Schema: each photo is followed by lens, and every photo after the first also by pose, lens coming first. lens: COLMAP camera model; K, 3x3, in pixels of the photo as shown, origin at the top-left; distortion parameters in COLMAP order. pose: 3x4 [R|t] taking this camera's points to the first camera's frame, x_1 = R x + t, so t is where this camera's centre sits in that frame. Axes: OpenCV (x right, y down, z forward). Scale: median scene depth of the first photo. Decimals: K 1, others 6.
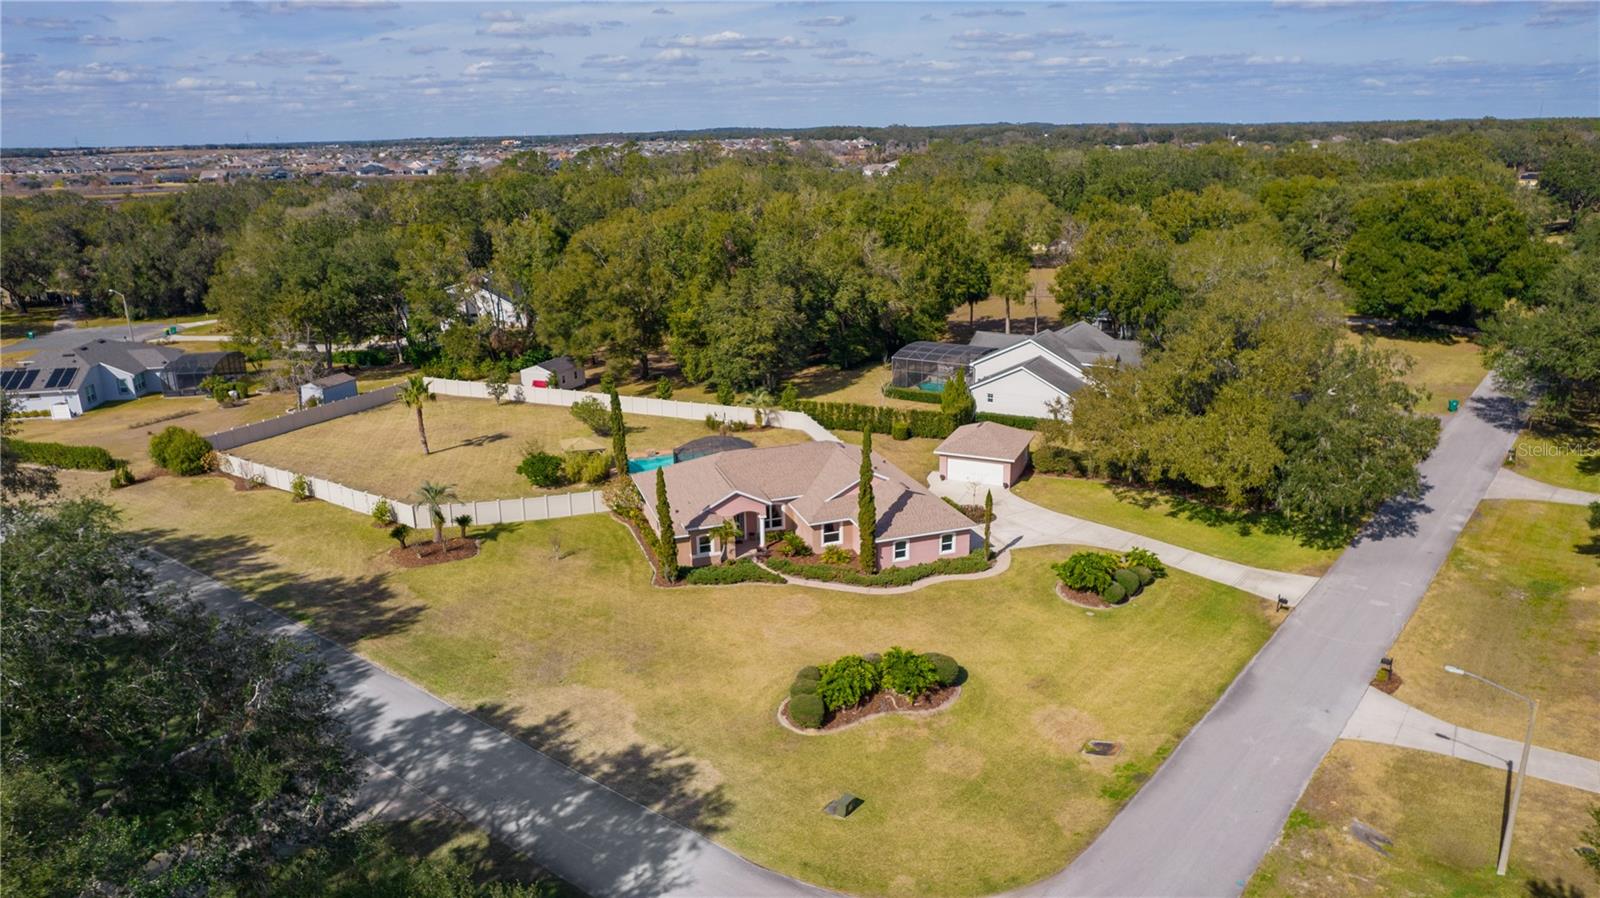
lens RADIAL K [[1039.5, 0, 802.3], [0, 1039.5, 435.6], [0, 0, 1]] dist [-0.086220, 0.077327]
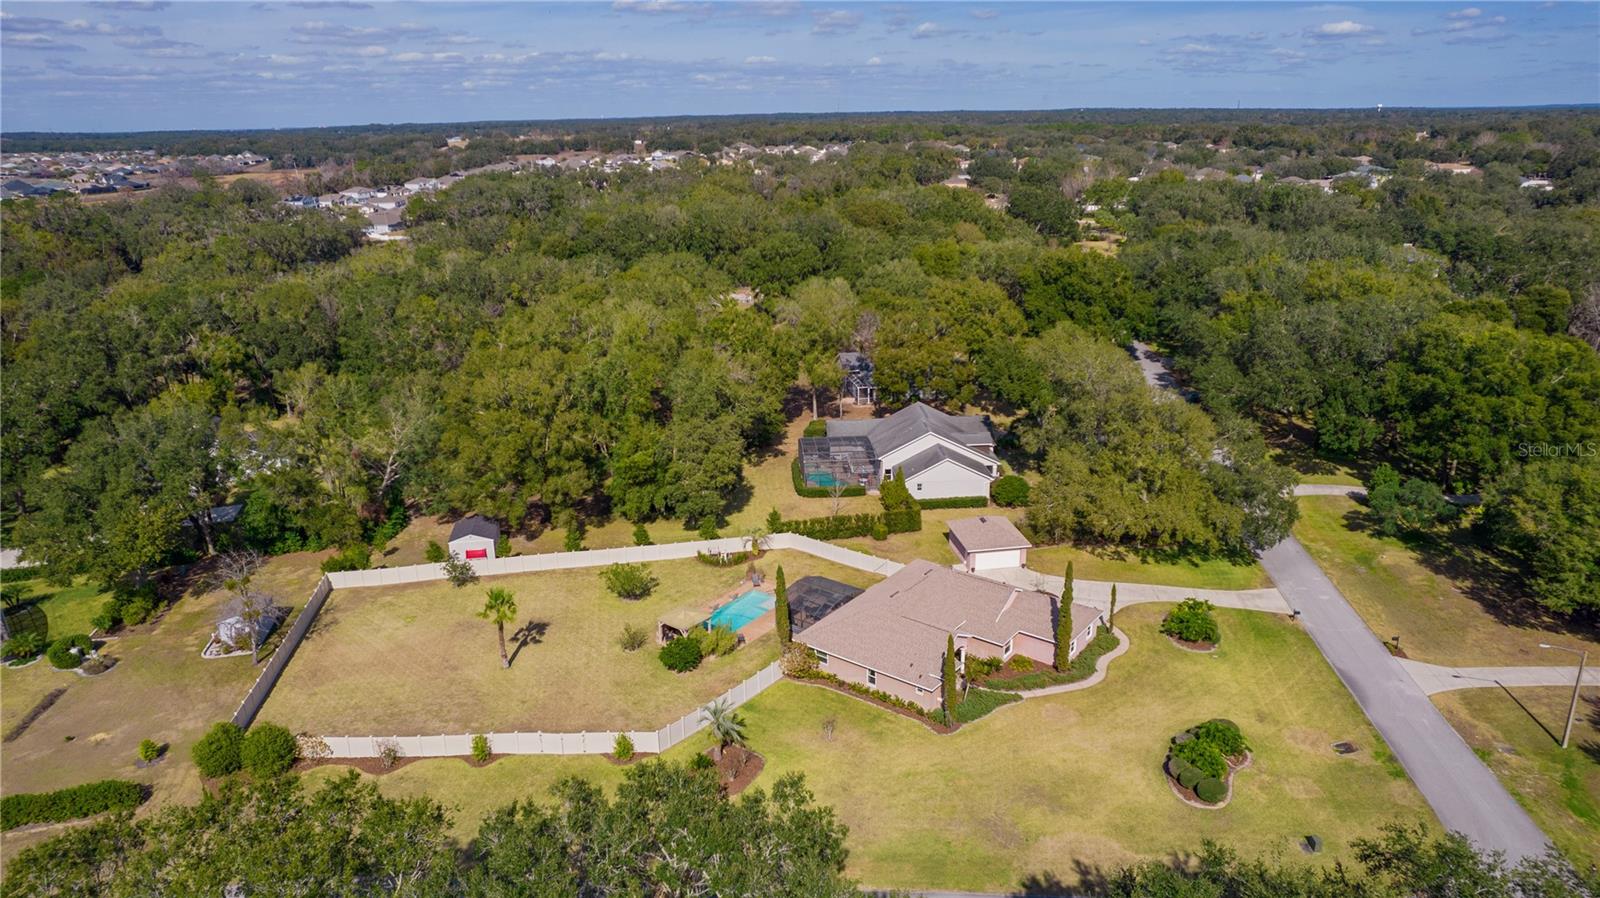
lens RADIAL K [[1039.5, 0, 802.3], [0, 1039.5, 435.6], [0, 0, 1]] dist [-0.086220, 0.077327]
pose [[0.836227, -0.159952, 0.524538, -0.663431], [0.157274, 0.986287, 0.050028, -0.213650], [-0.525347, 0.040661, 0.849916, 0.076374]]
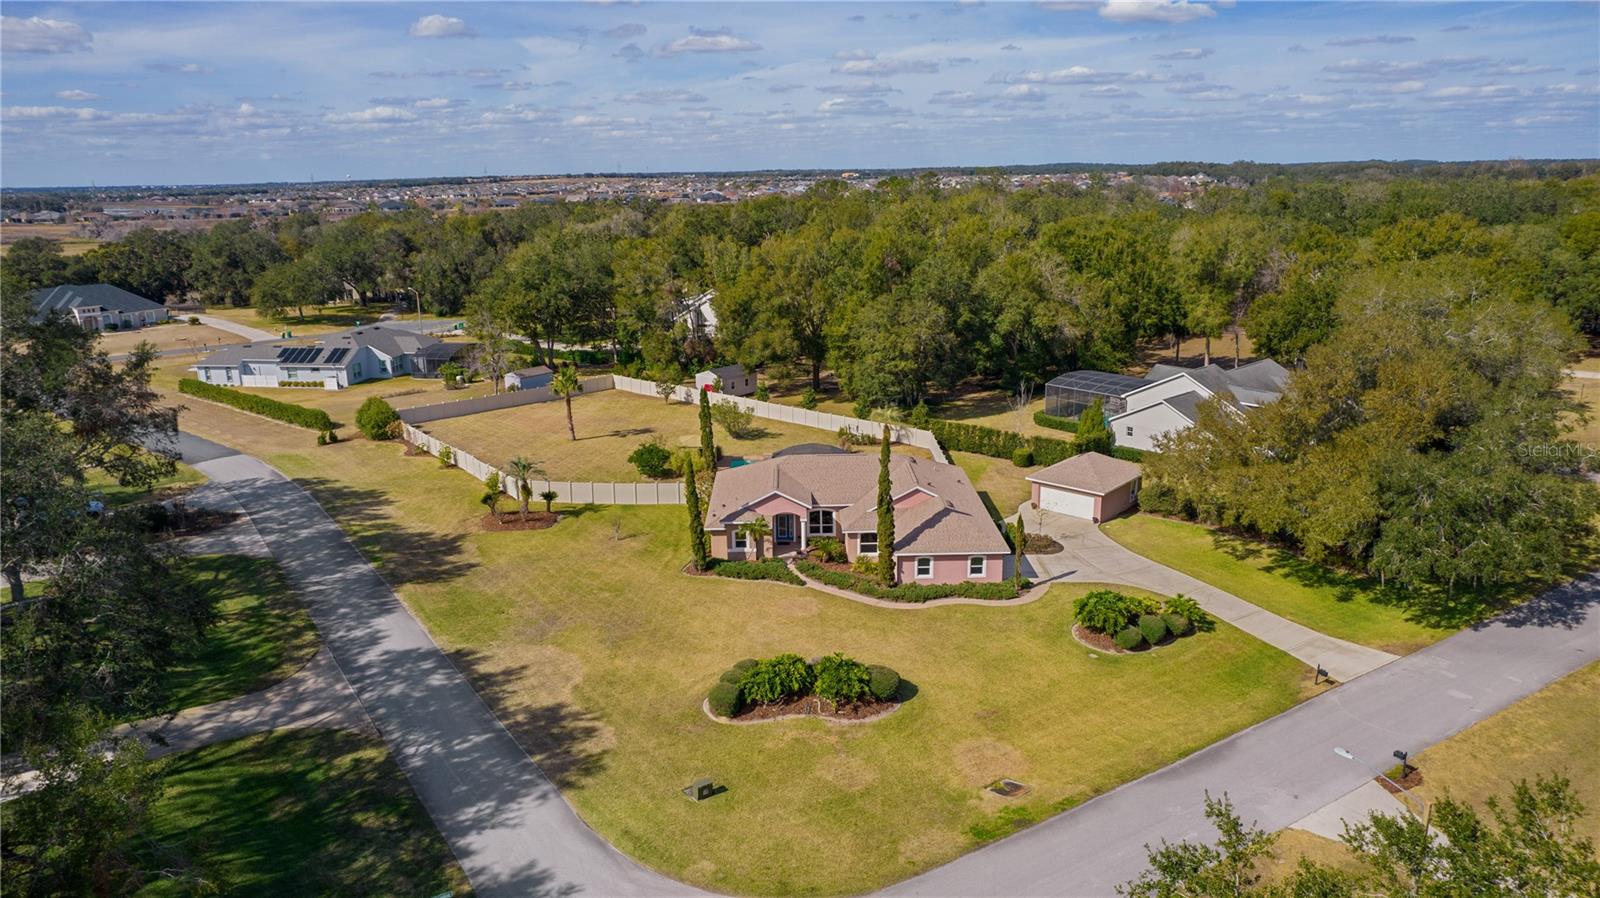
lens RADIAL K [[1039.5, 0, 802.3], [0, 1039.5, 435.6], [0, 0, 1]] dist [-0.086220, 0.077327]
pose [[0.949738, 0.079663, -0.302740, 0.223549], [-0.089231, 0.995850, -0.017882, 0.012674], [0.300059, 0.043997, 0.952905, 0.028638]]
